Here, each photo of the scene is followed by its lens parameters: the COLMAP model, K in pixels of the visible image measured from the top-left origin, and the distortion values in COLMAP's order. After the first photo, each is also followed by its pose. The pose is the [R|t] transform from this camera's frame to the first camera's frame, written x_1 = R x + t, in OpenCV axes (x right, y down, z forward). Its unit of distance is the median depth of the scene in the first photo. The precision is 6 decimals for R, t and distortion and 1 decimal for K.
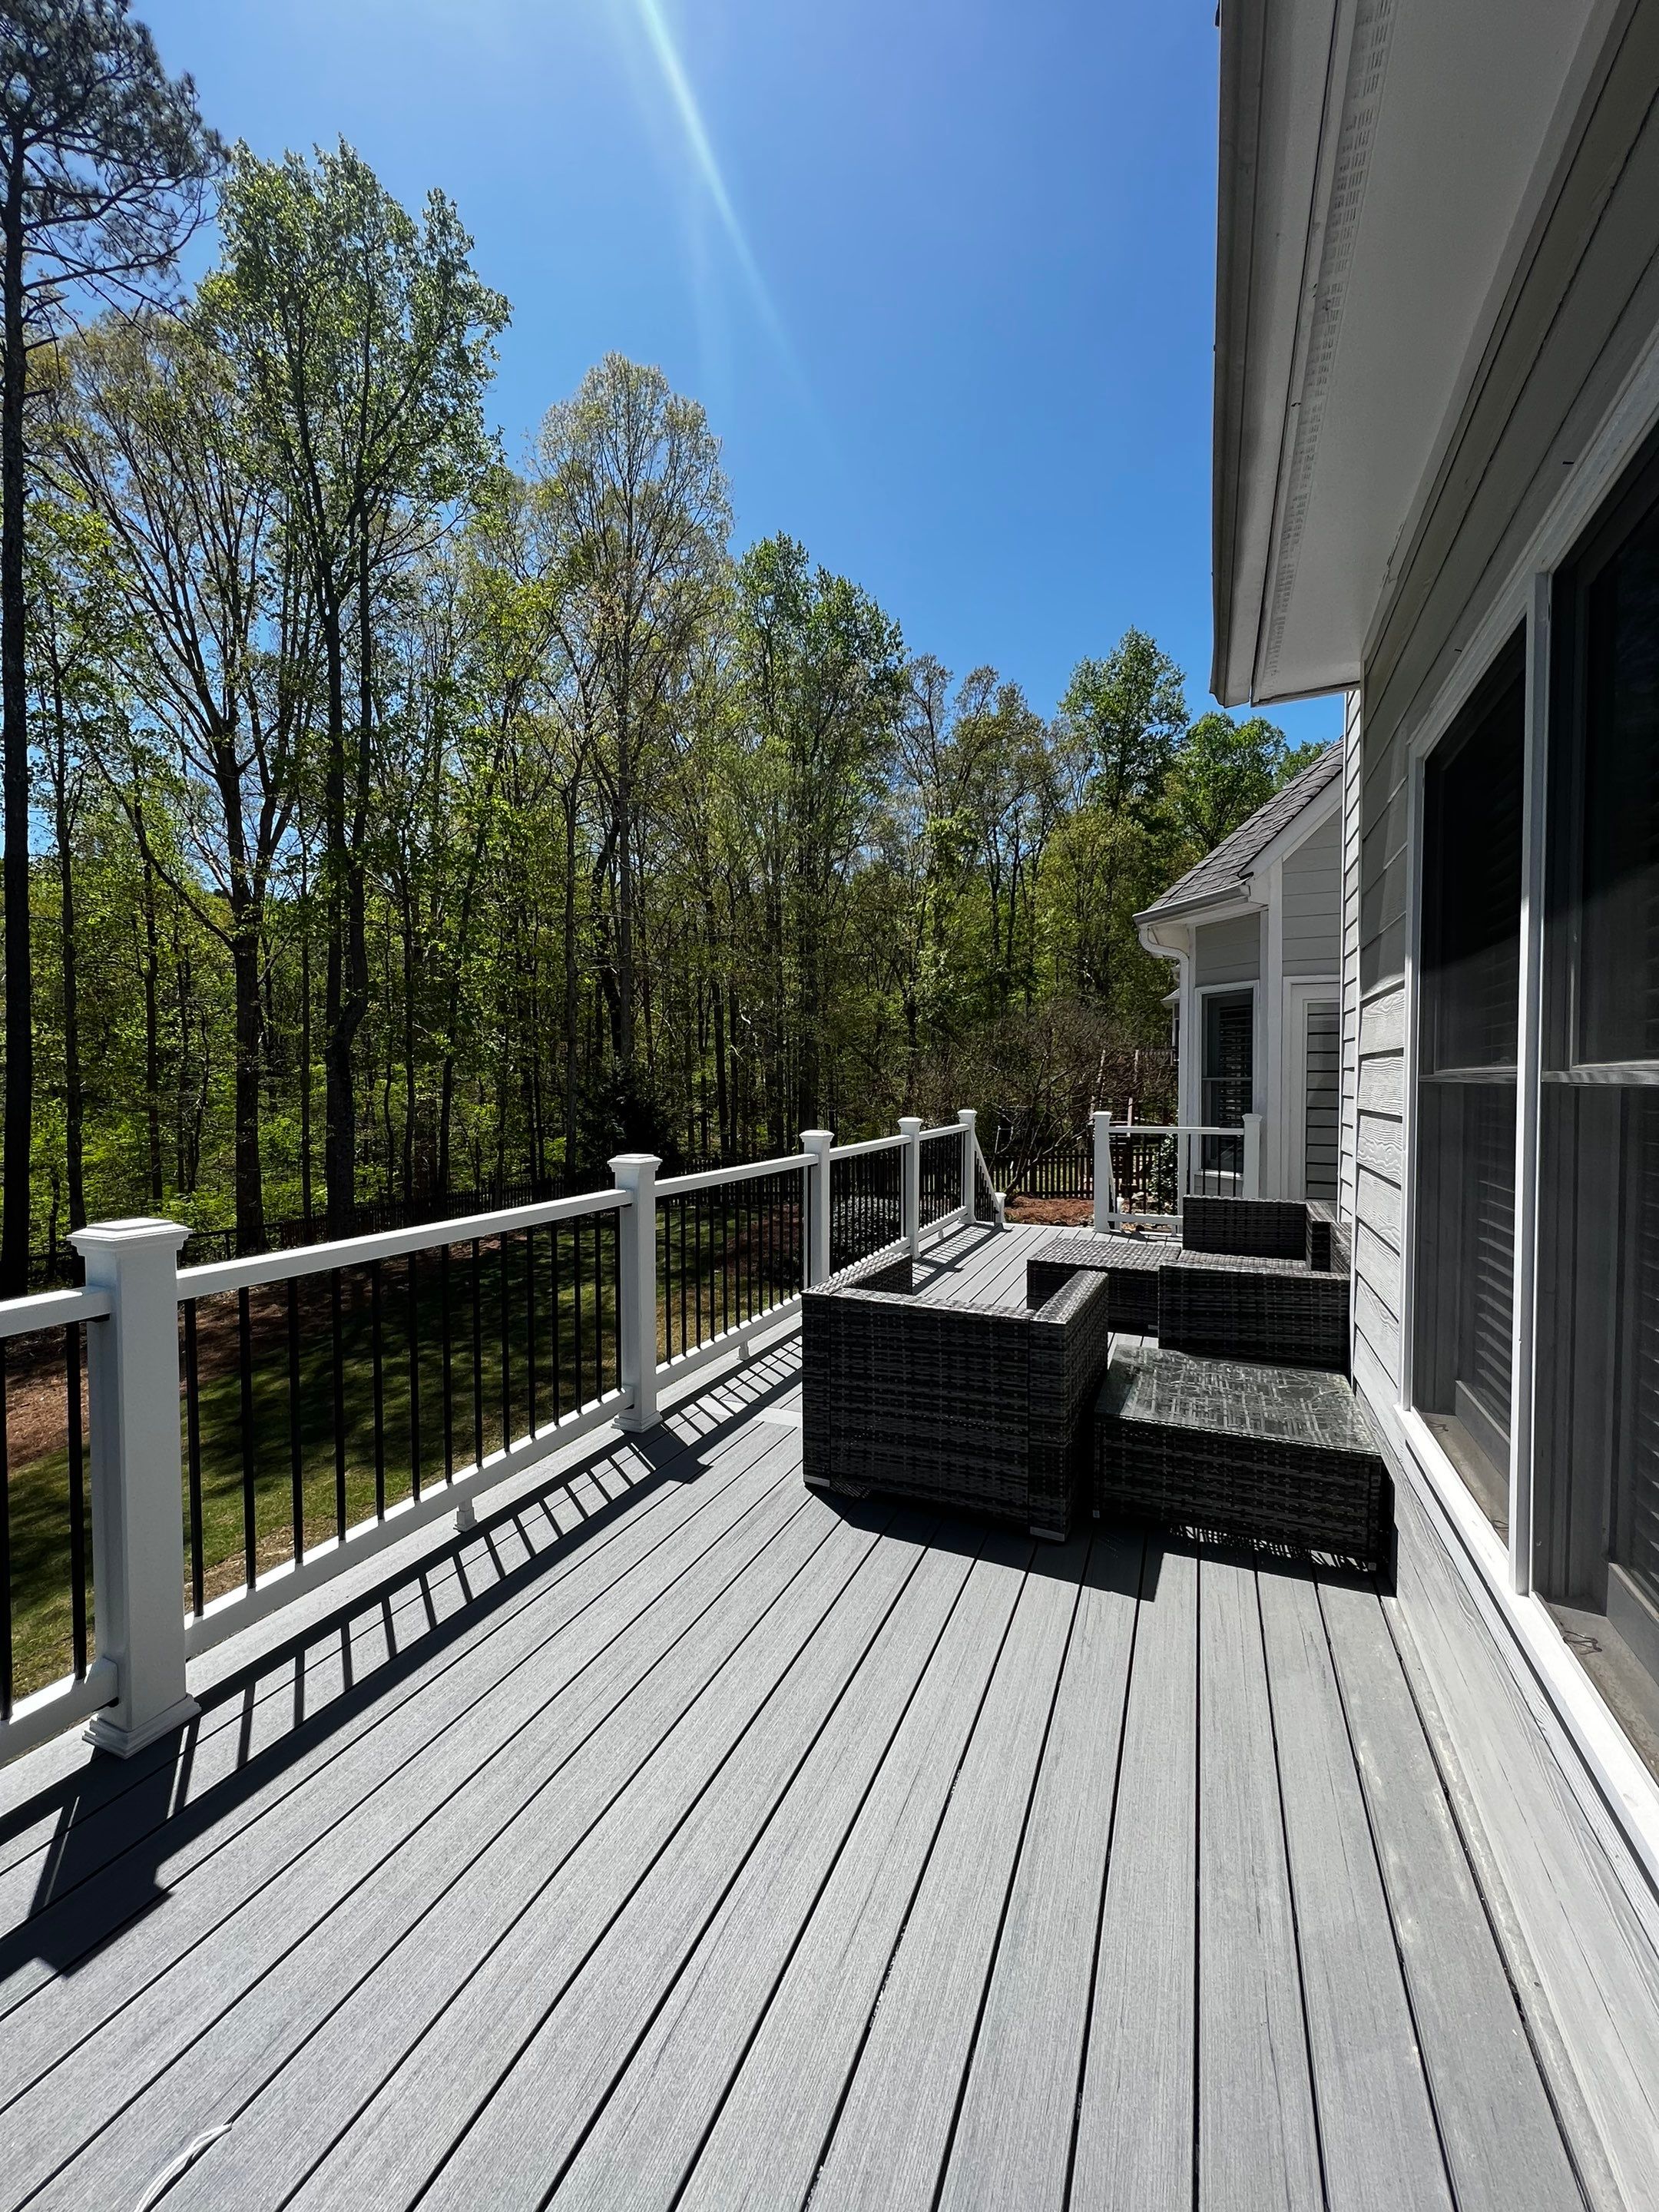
lens RADIAL K [[888.4, 0, 826.4], [0, 888.4, 1109.7], [0, 0, 1]] dist [0.000387, 0.000215]
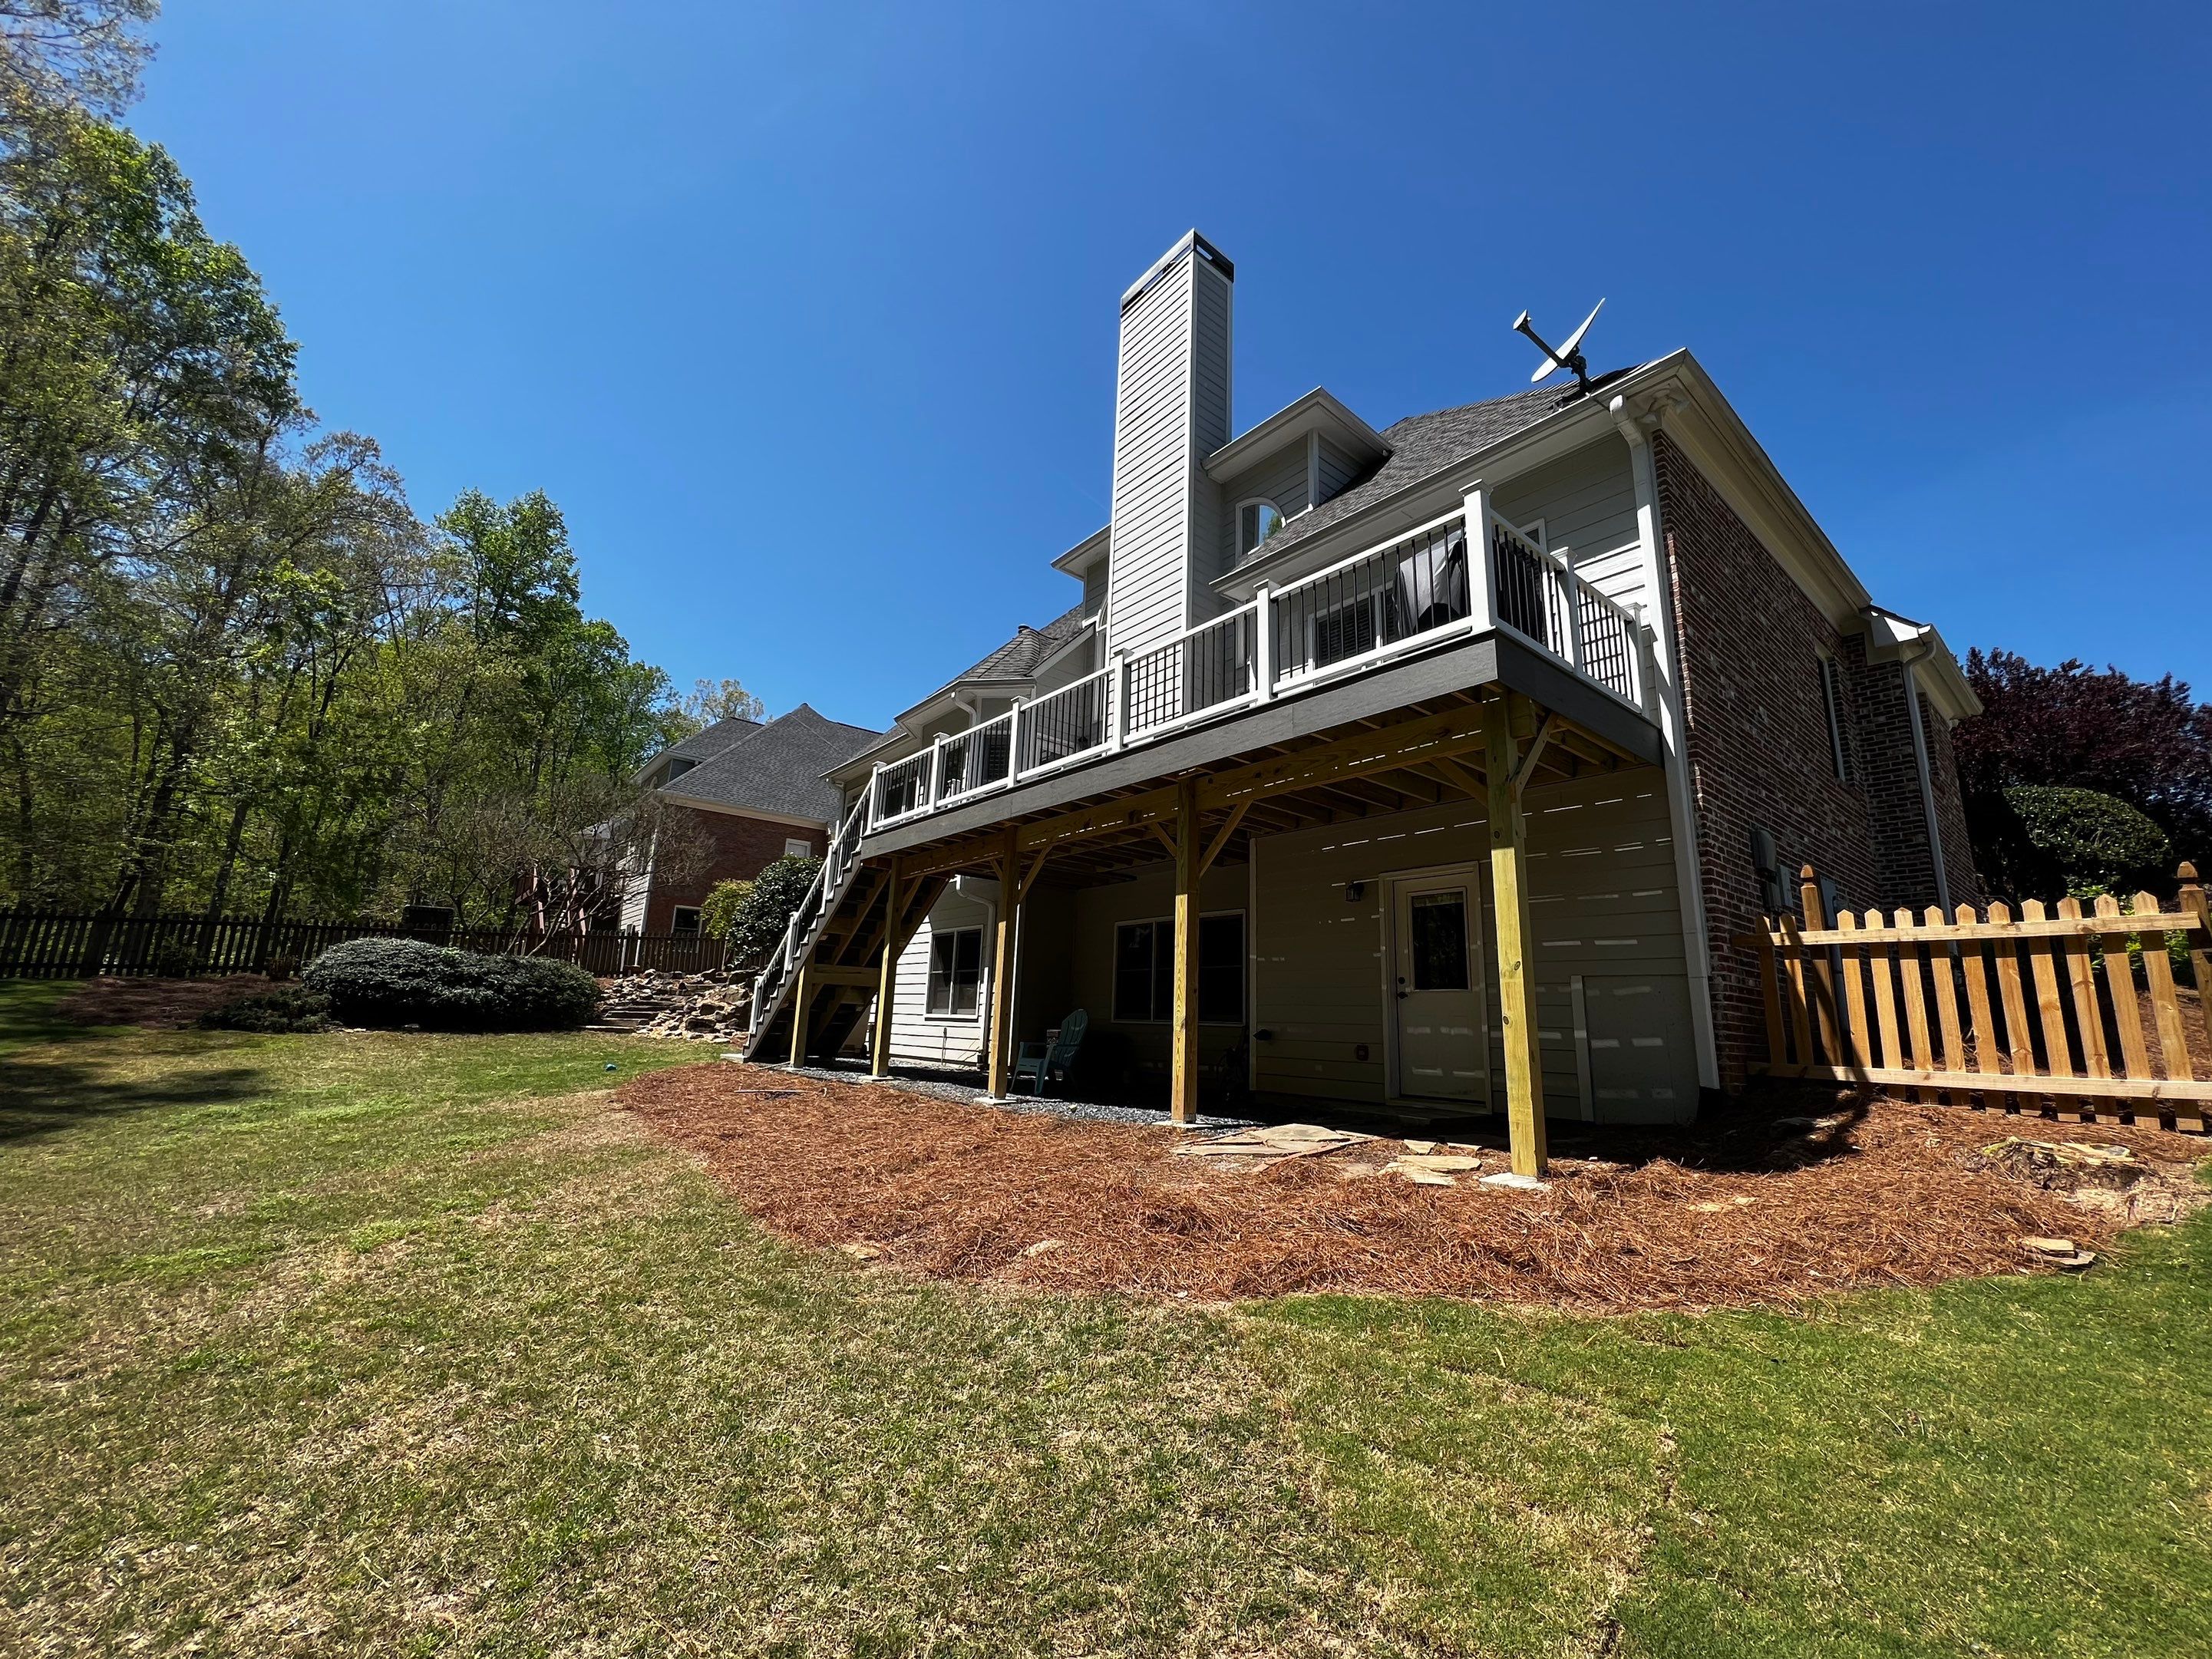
lens RADIAL K [[888.3, 0, 1102.7], [0, 888.3, 825.0], [0, 0, 1]] dist [0.000387, 0.000215]
pose [[0.458182, 0.227963, 0.859128, -0.143840], [-0.015585, 0.968465, -0.248663, 0.071718], [-0.888722, 0.100544, 0.447286, 0.006716]]
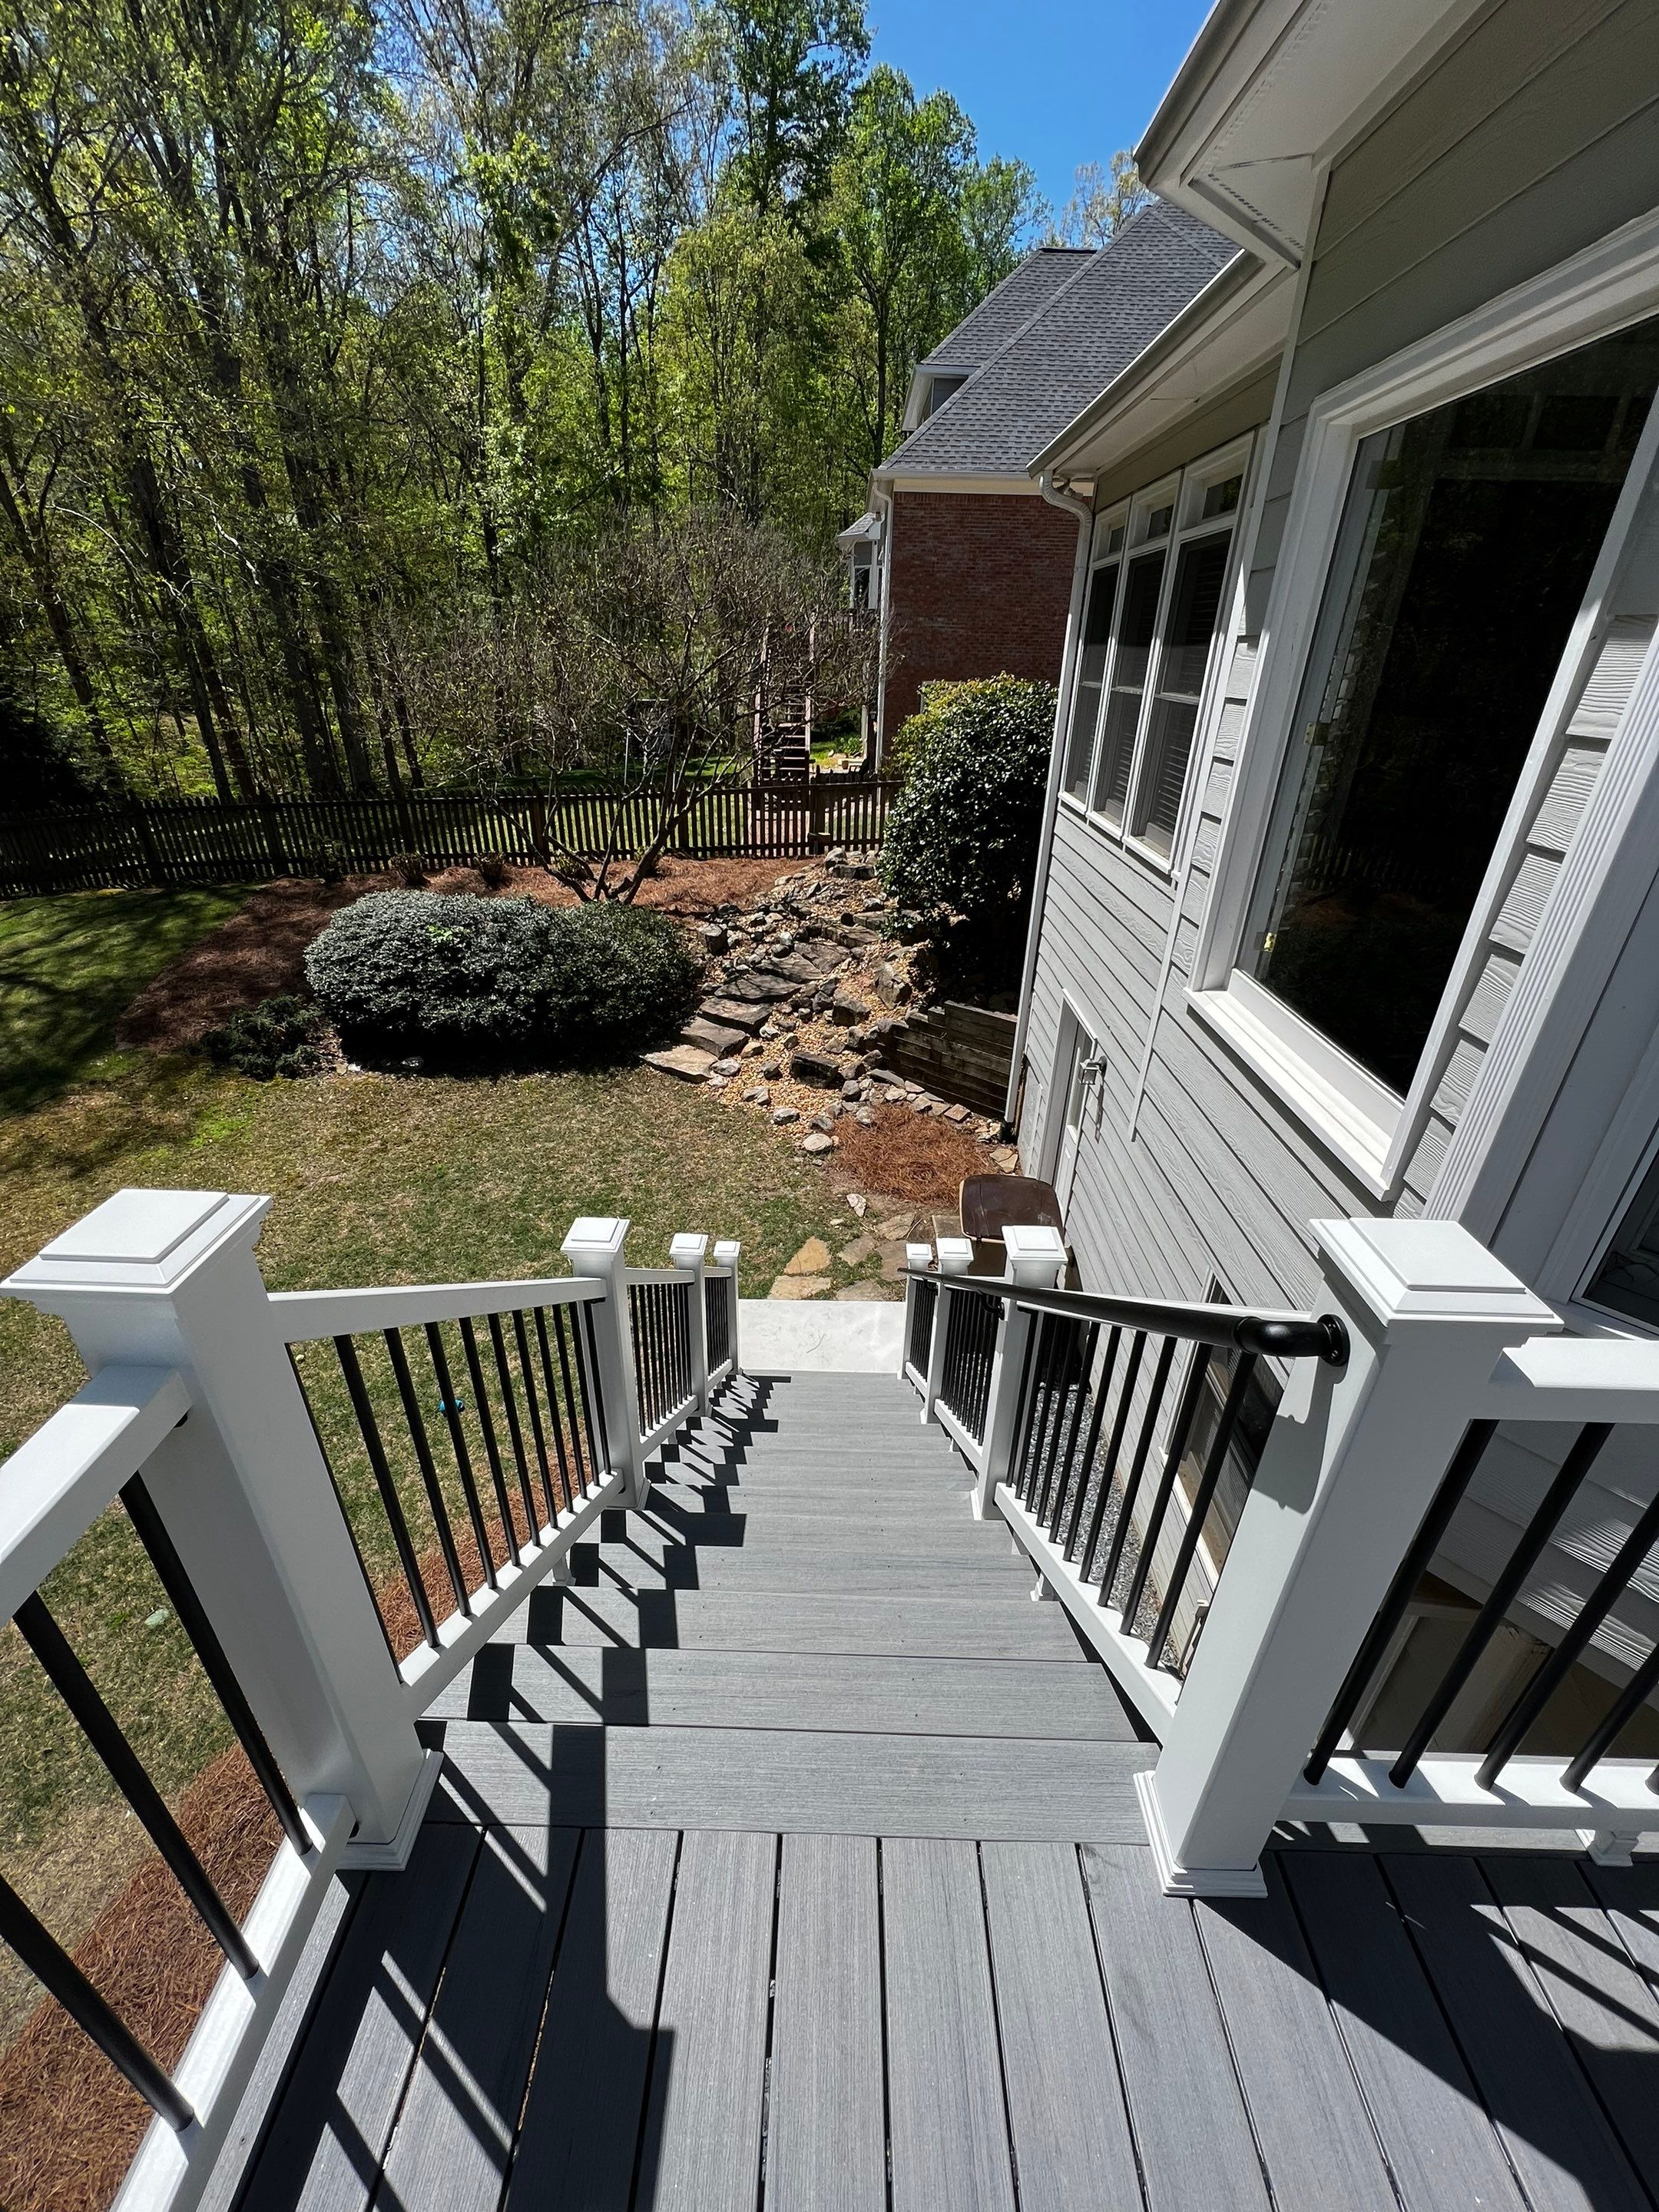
lens RADIAL K [[888.4, 0, 832.1], [0, 888.4, 1112.7], [0, 0, 1]] dist [0.000387, 0.000215]
pose [[0.922708, -0.149861, 0.355179, 0.029839], [-0.018905, 0.902646, 0.429967, -0.008109], [-0.385036, -0.403449, 0.830046, 0.141197]]
